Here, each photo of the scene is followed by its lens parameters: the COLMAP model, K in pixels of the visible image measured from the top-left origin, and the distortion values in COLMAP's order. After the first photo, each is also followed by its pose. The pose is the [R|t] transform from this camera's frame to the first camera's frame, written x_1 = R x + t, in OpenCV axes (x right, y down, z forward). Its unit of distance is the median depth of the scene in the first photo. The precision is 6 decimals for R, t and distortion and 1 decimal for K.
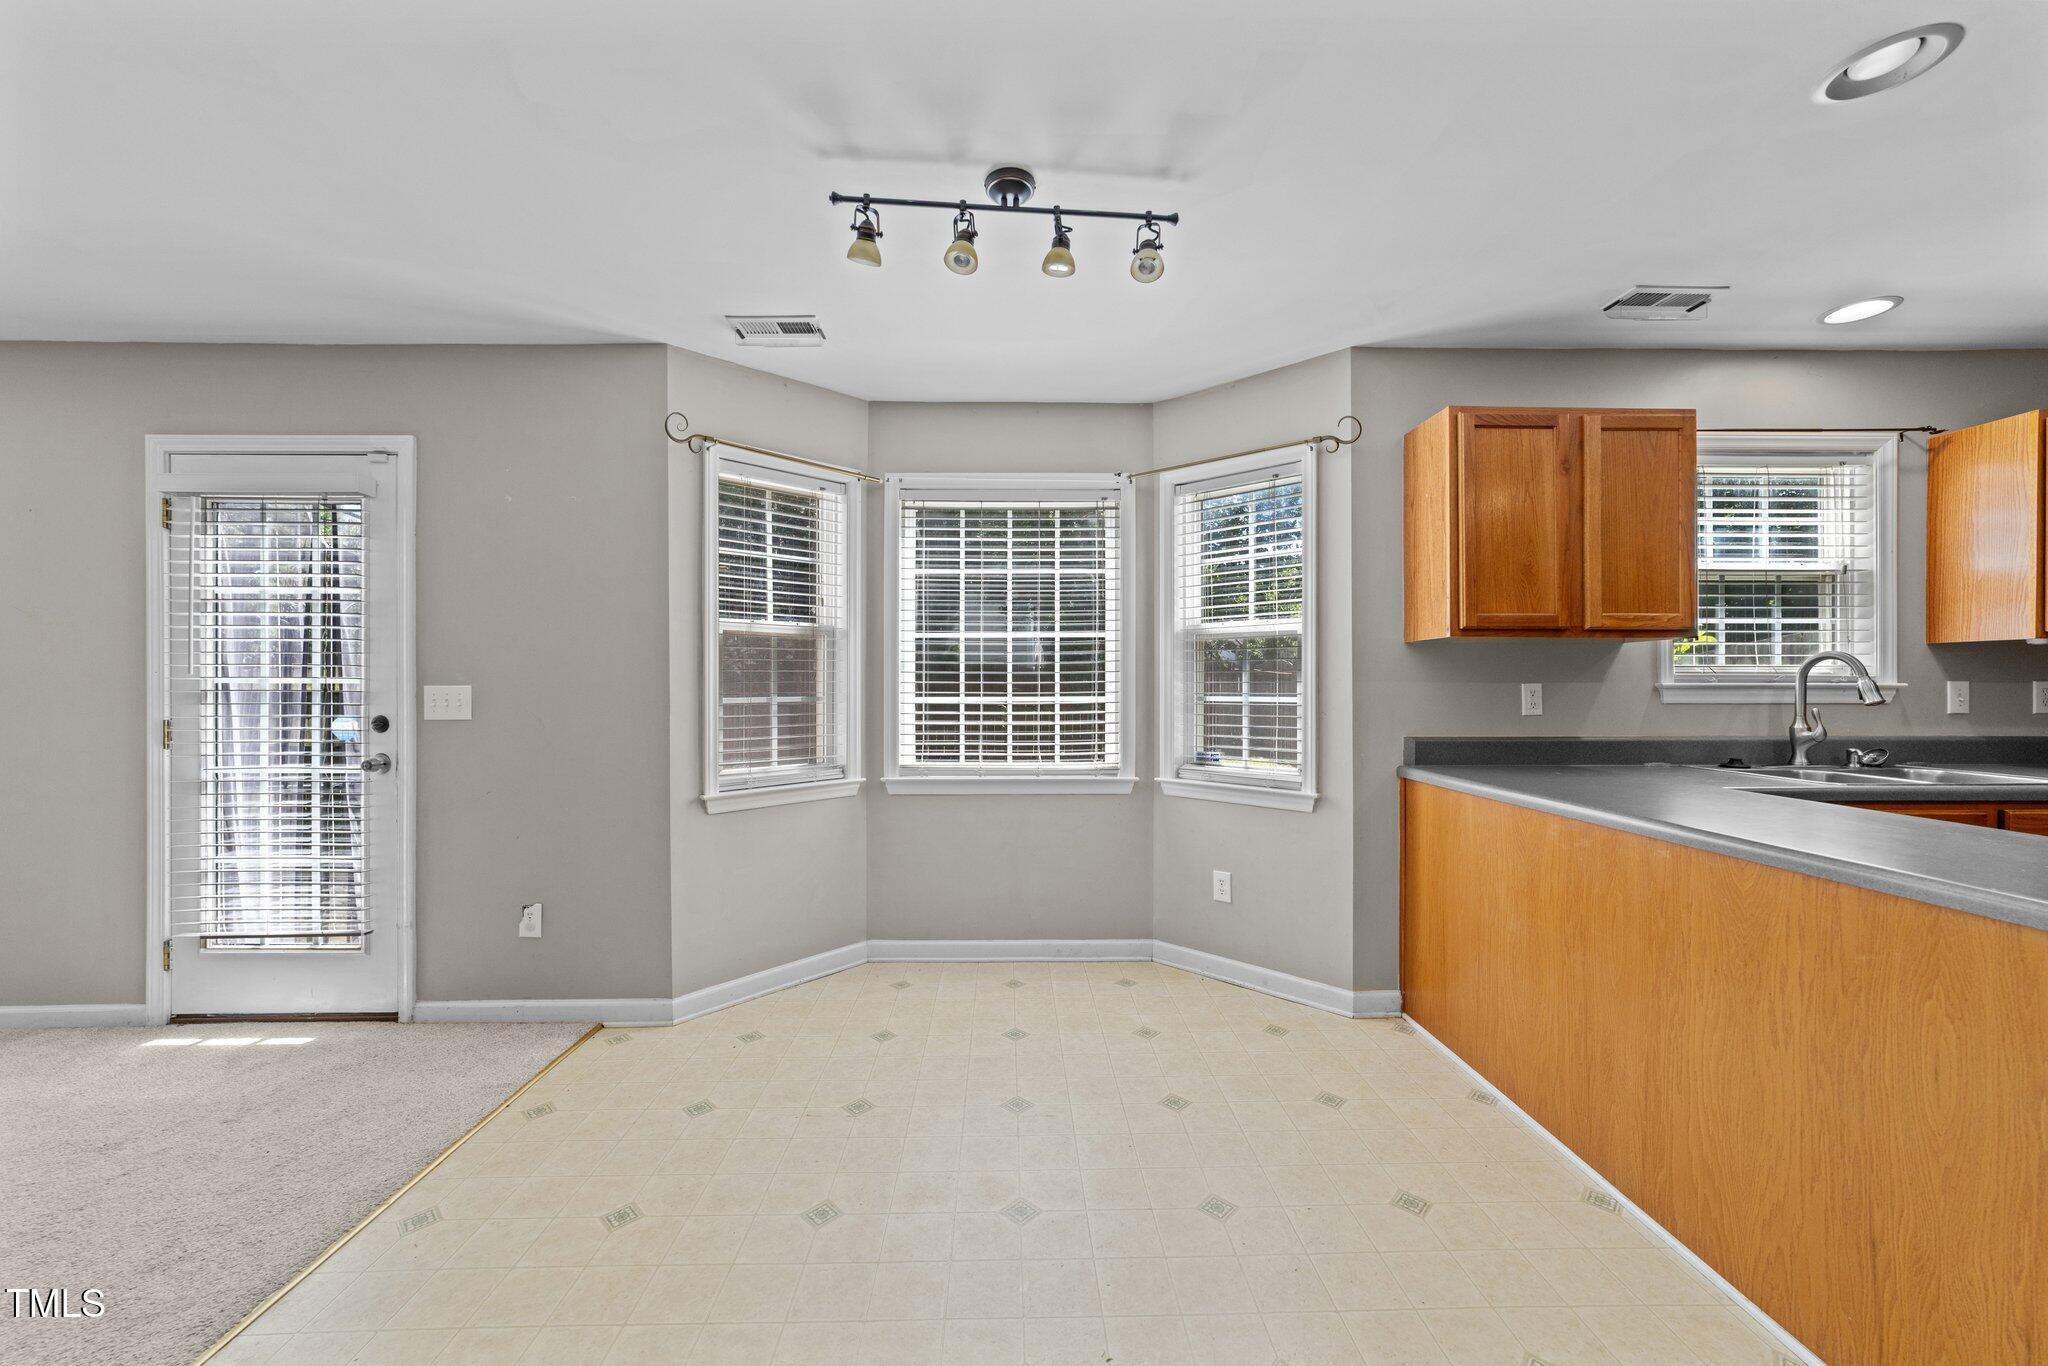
lens RADIAL K [[781.1, 0, 1031.3], [0, 781.1, 689.2], [0, 0, 1]] dist [-0.007747, 0.004205]
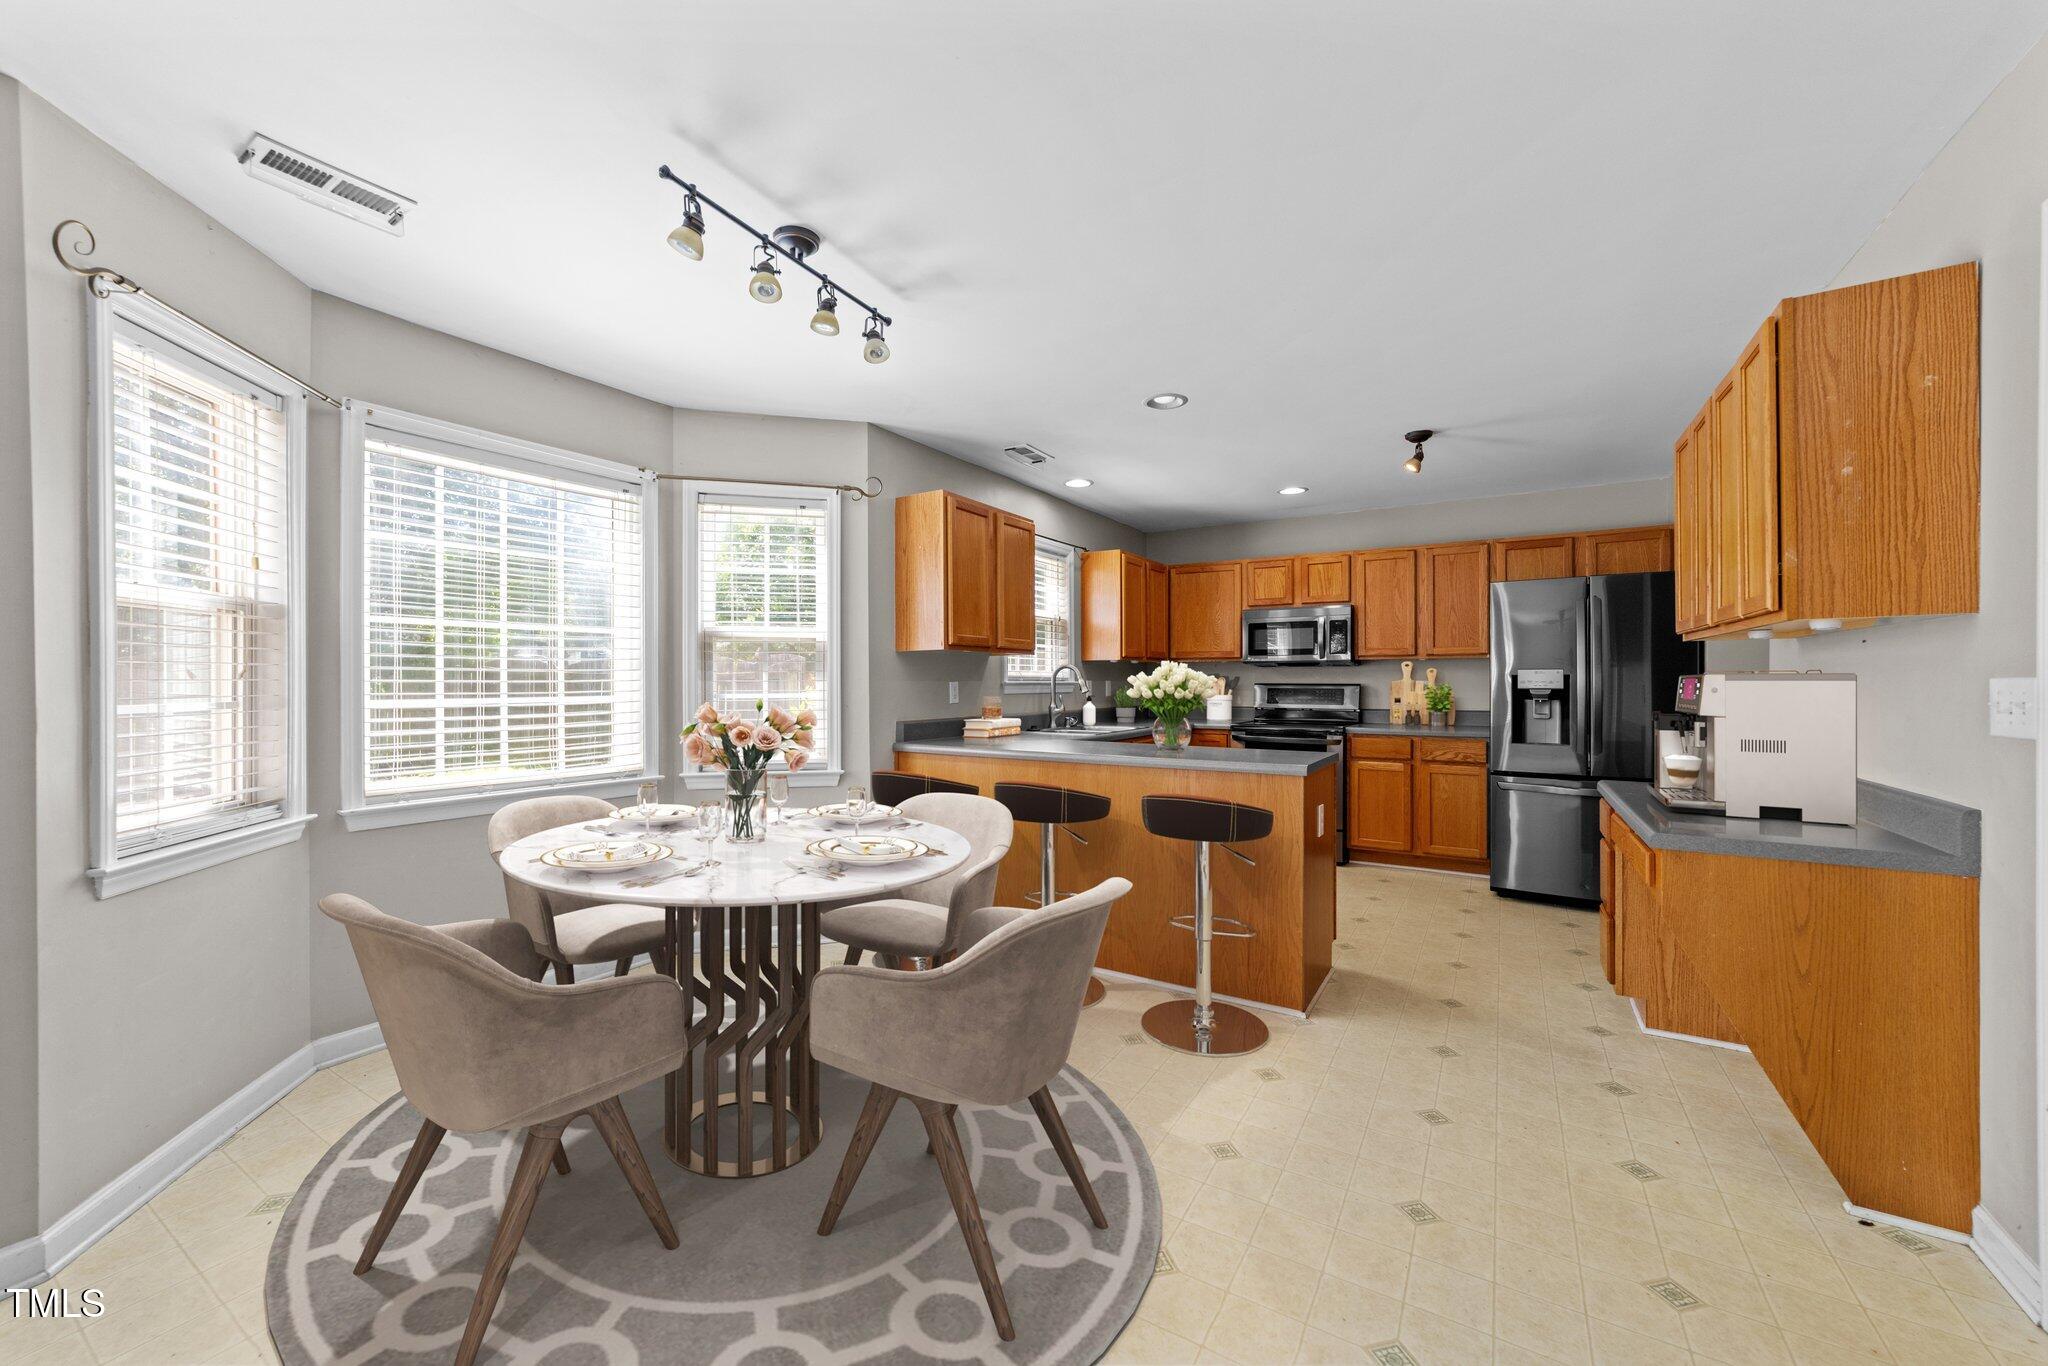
lens RADIAL K [[781.1, 0, 1017.1], [0, 781.1, 681.6], [0, 0, 1]] dist [-0.007747, 0.004205]
pose [[0.550726, 0.000017, 0.834686, -0.546888], [0.007511, 0.999959, -0.004976, 0.000580], [-0.834652, 0.009010, 0.550704, 0.082159]]
